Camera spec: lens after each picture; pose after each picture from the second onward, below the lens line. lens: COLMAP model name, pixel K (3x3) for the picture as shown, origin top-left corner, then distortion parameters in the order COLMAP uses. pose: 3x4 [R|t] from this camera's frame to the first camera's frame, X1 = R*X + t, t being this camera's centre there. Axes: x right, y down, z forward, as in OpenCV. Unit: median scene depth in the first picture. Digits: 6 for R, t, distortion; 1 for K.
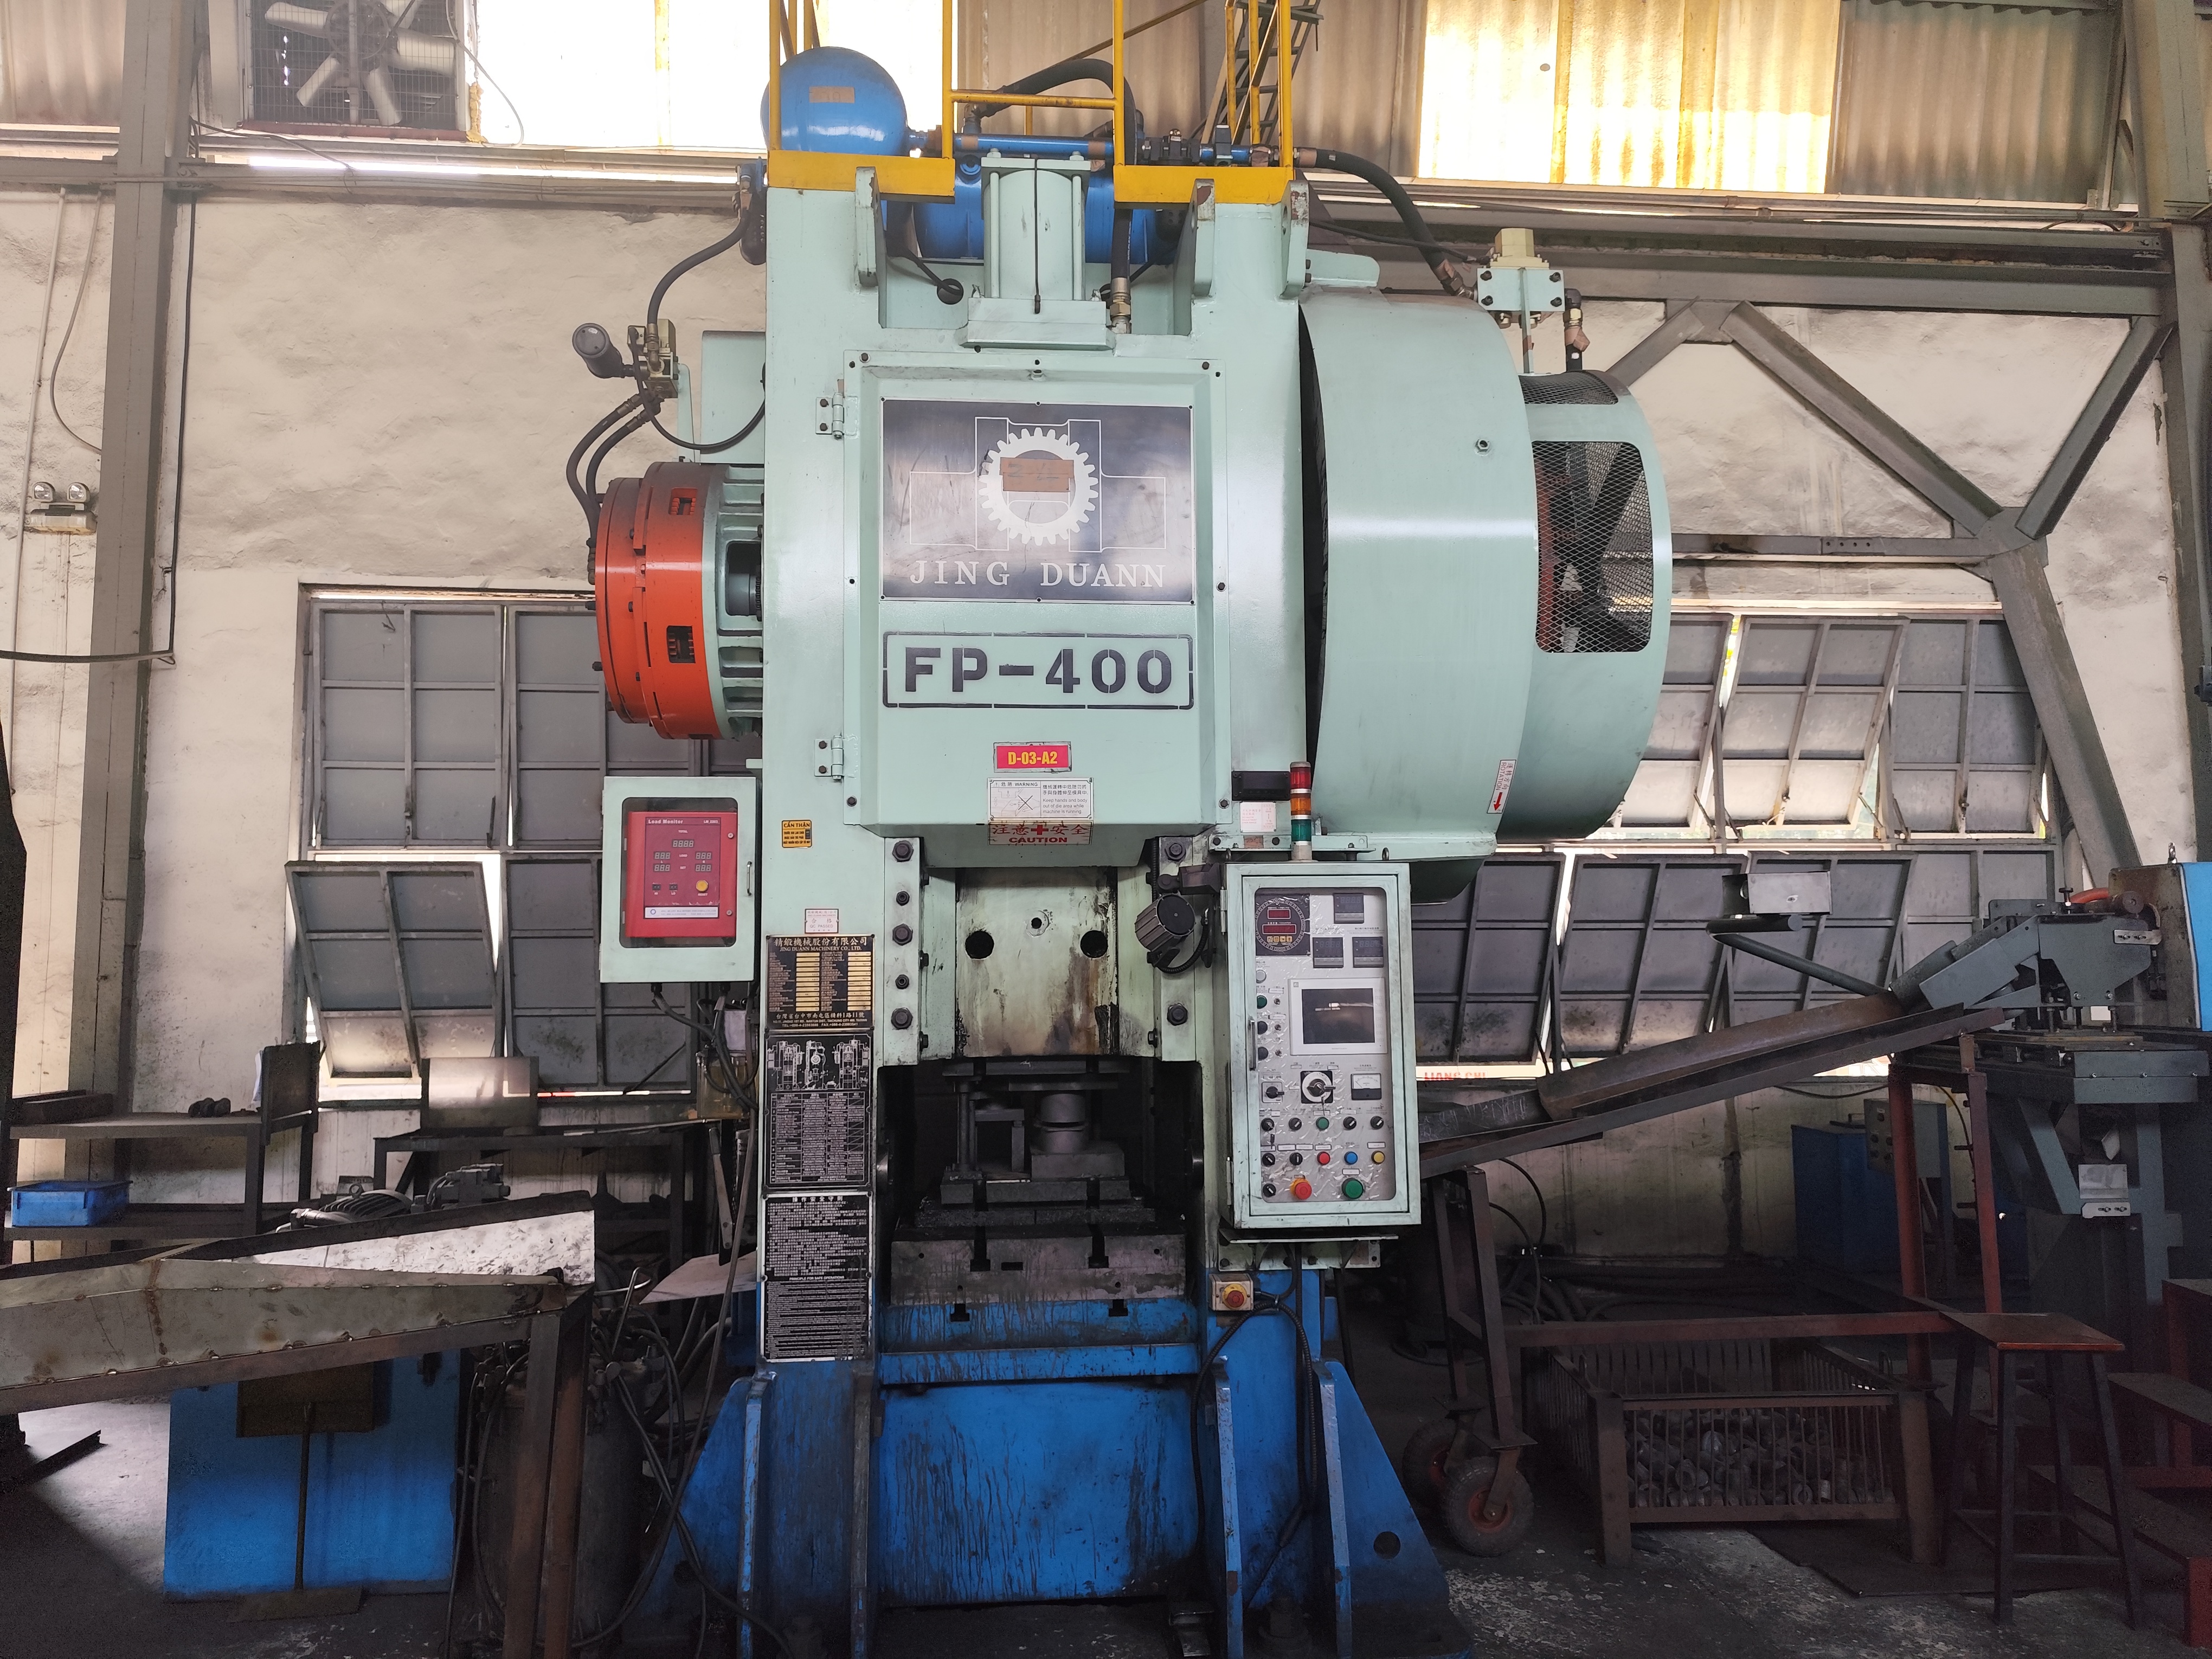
lens RADIAL K [[1491.2, 0, 1120.6], [0, 1491.2, 828.0], [0, 0, 1]] dist [0.027748, -0.027805]
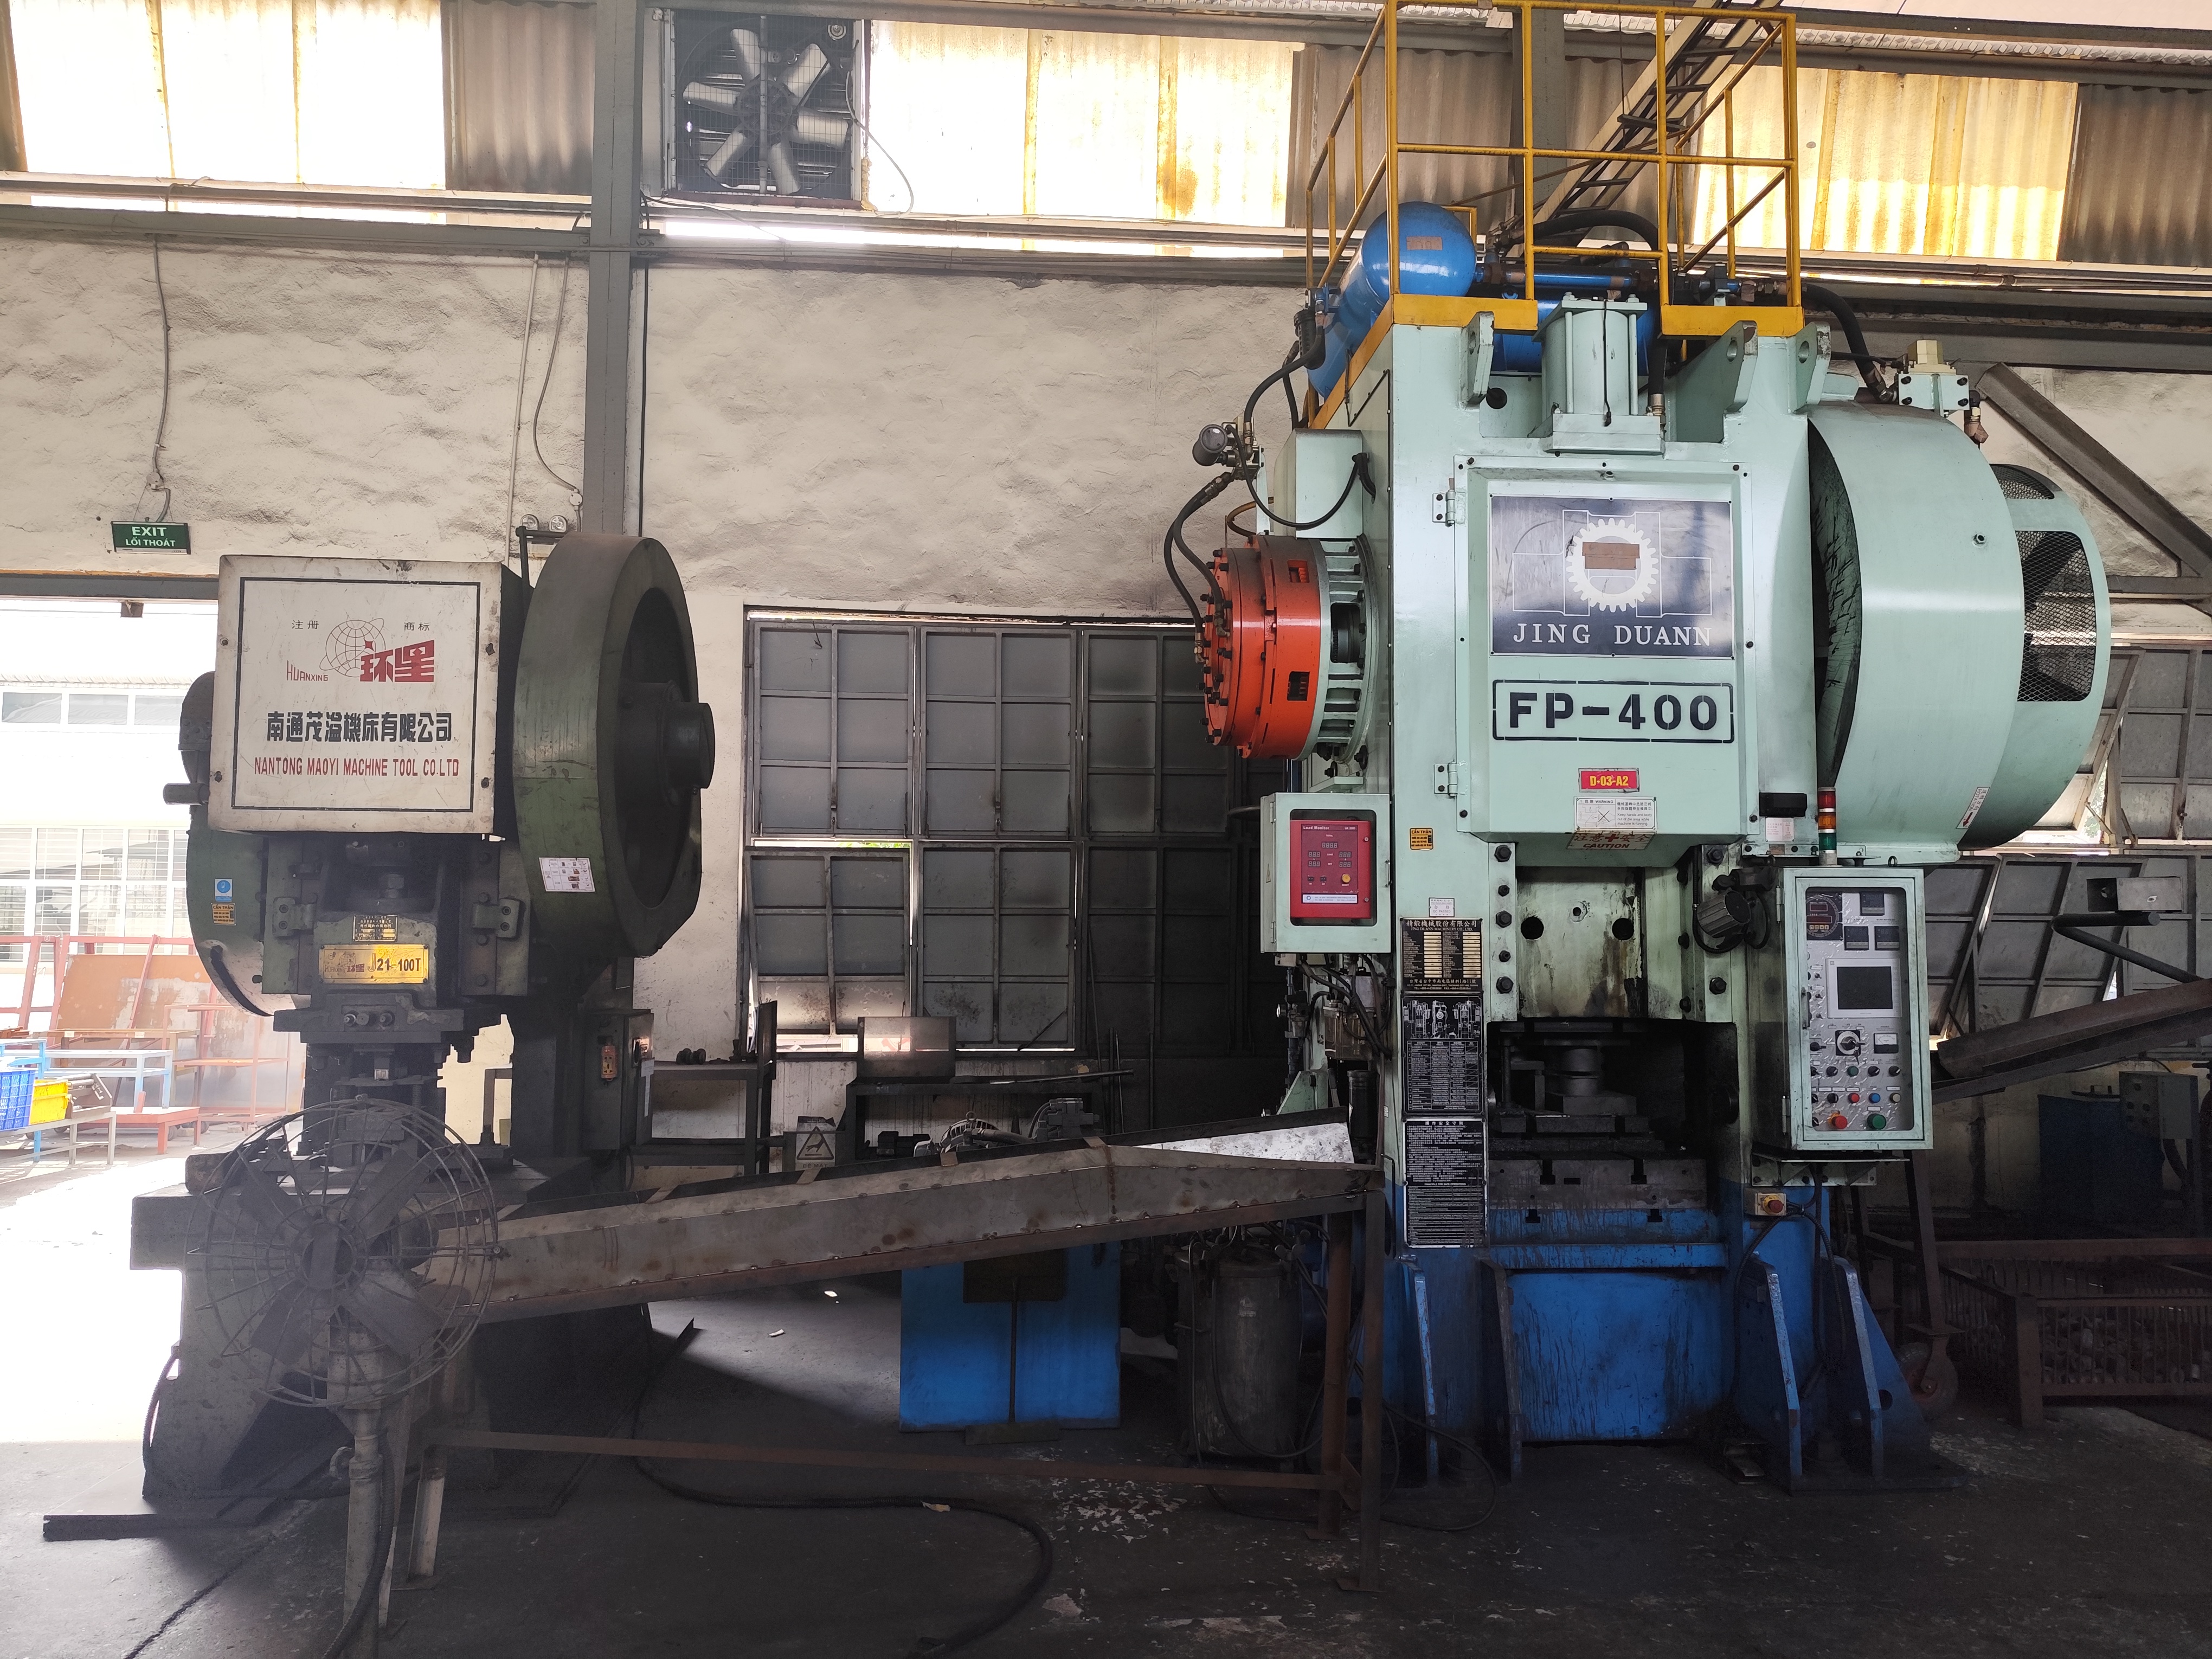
lens RADIAL K [[1491.2, 0, 1117.2], [0, 1491.2, 840.8], [0, 0, 1]] dist [0.027748, -0.027805]
pose [[0.999854, 0.013299, -0.010707, -0.266076], [-0.013085, 0.999719, 0.019770, -0.009214], [0.010967, -0.019627, 0.999747, -0.159010]]
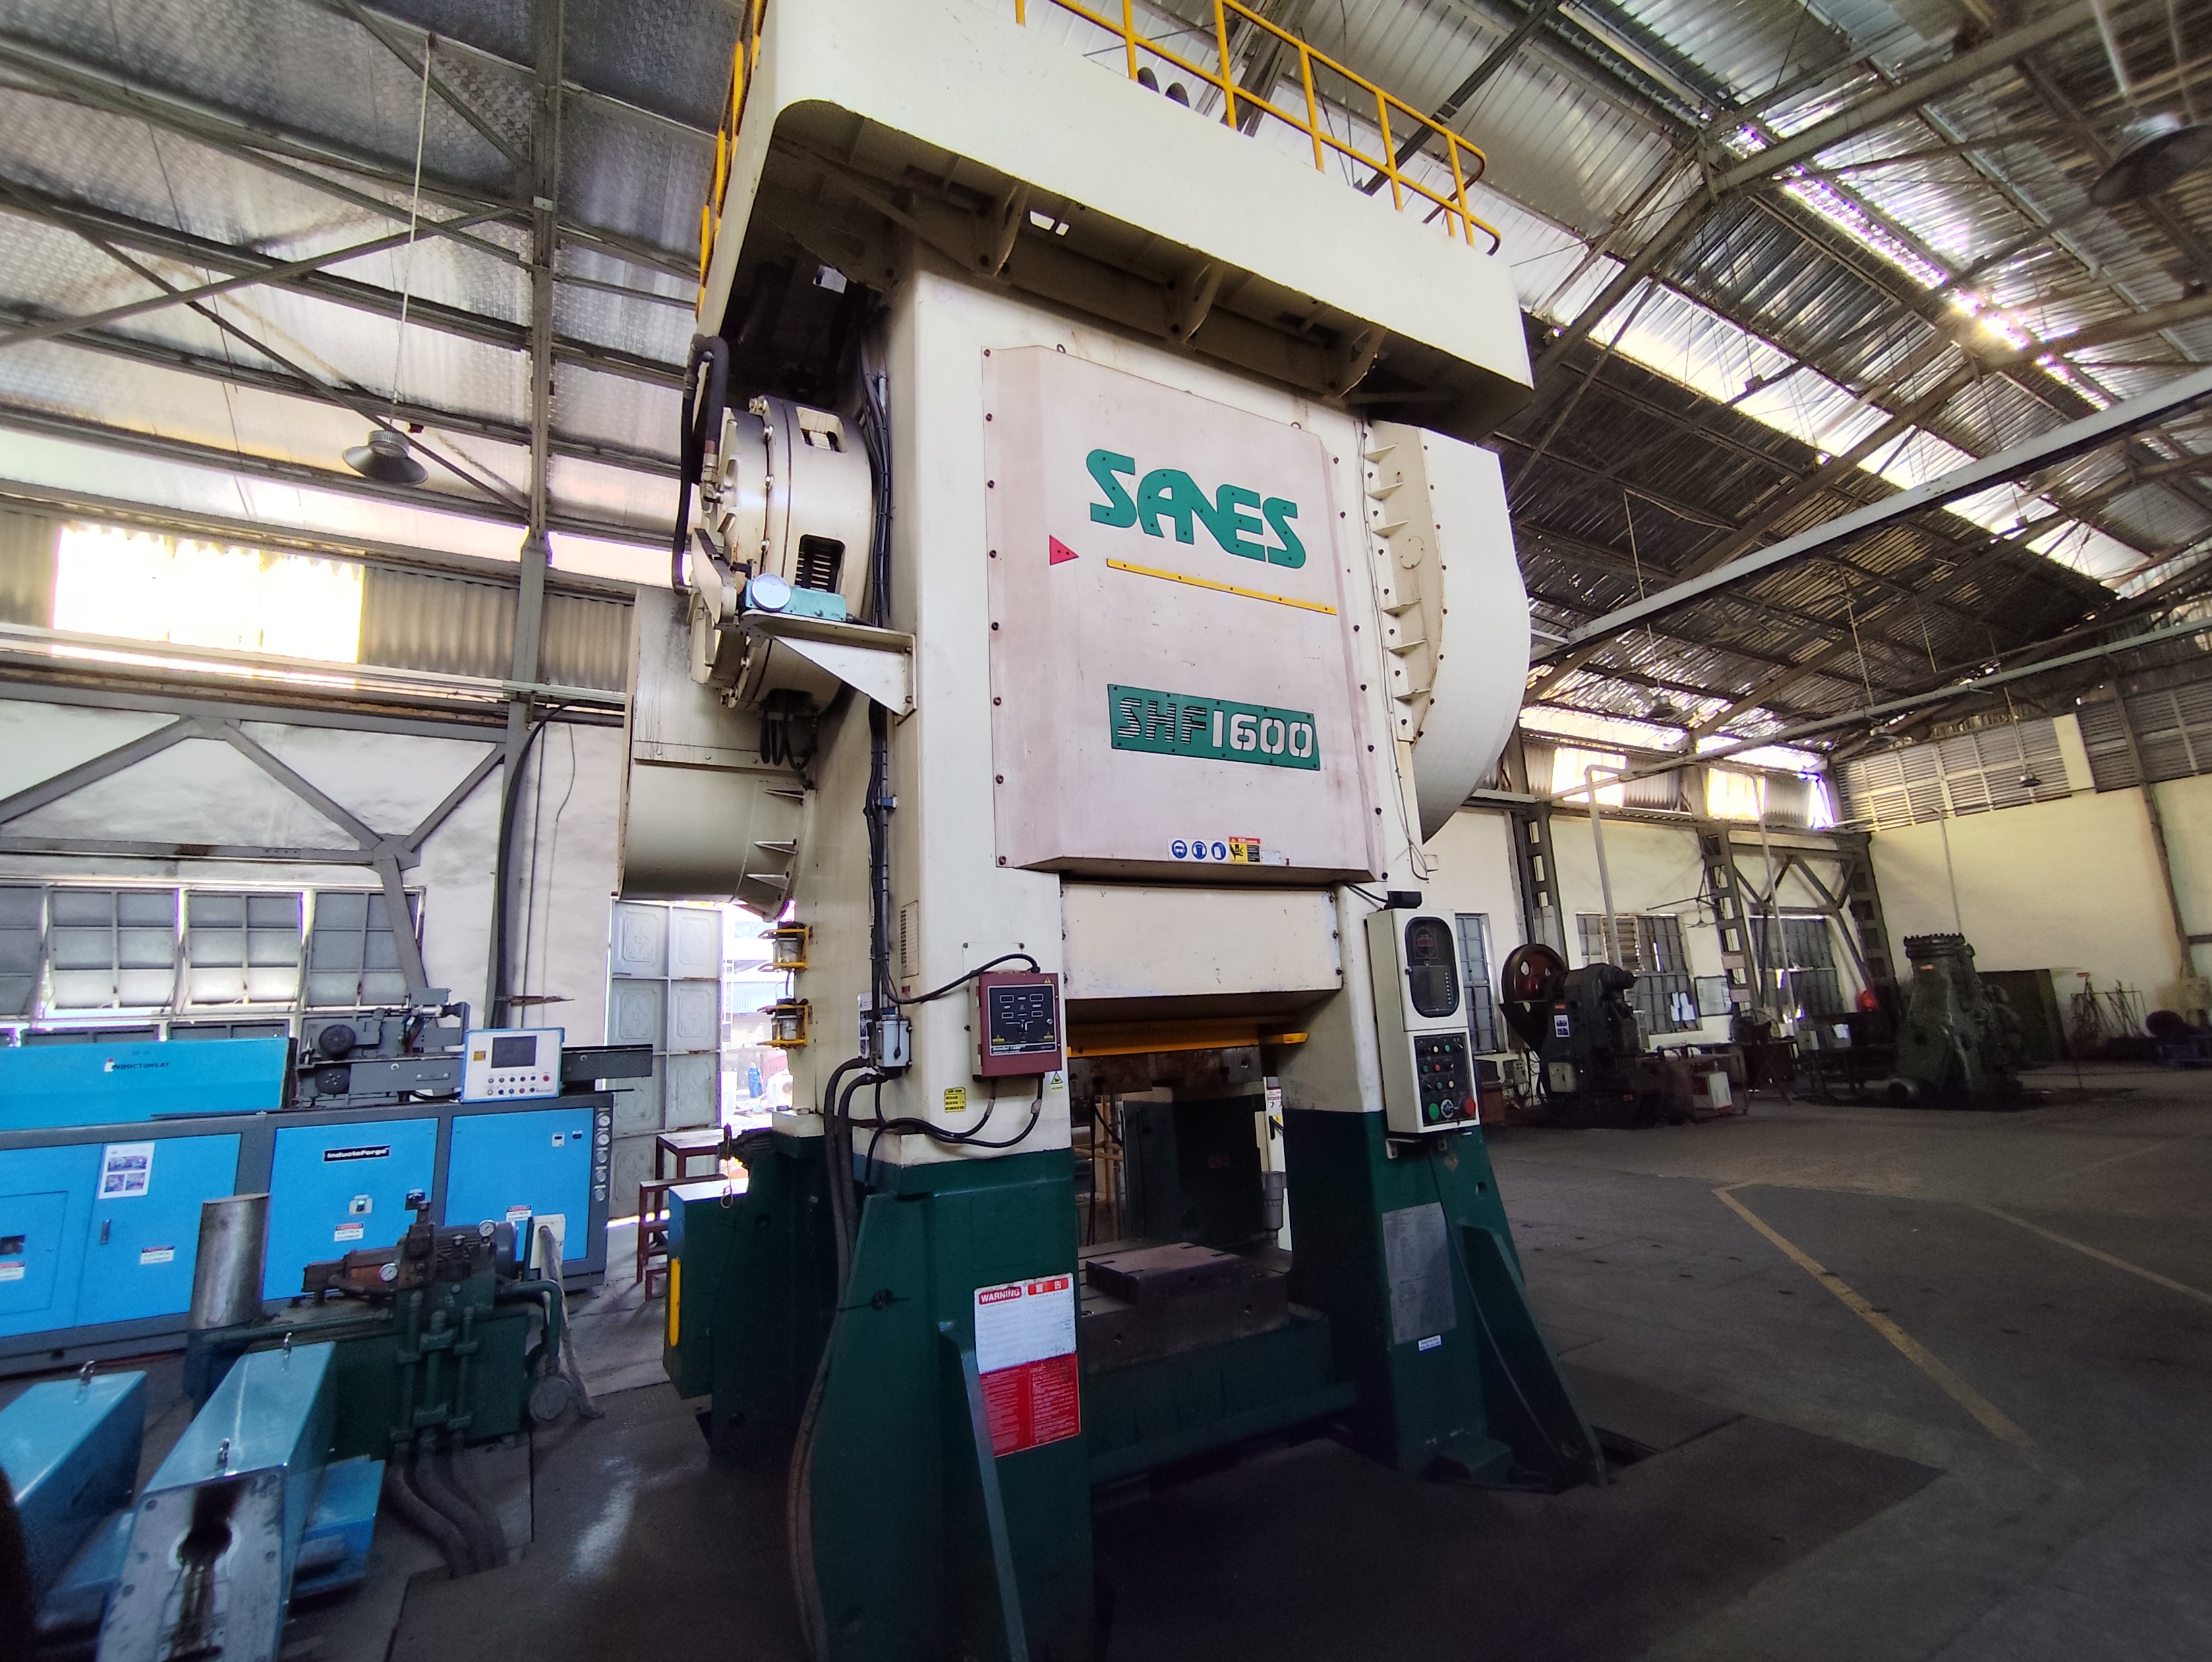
lens RADIAL K [[1009.5, 0, 1102.3], [0, 1009.5, 822.9], [0, 0, 1]] dist [-0.000593, 0.000042]
pose [[0.907019, 0.046931, 0.418465, 1.035194], [0.010618, 0.990905, -0.134144, -0.053236], [-0.420955, 0.126114, 0.898272, -0.659259]]
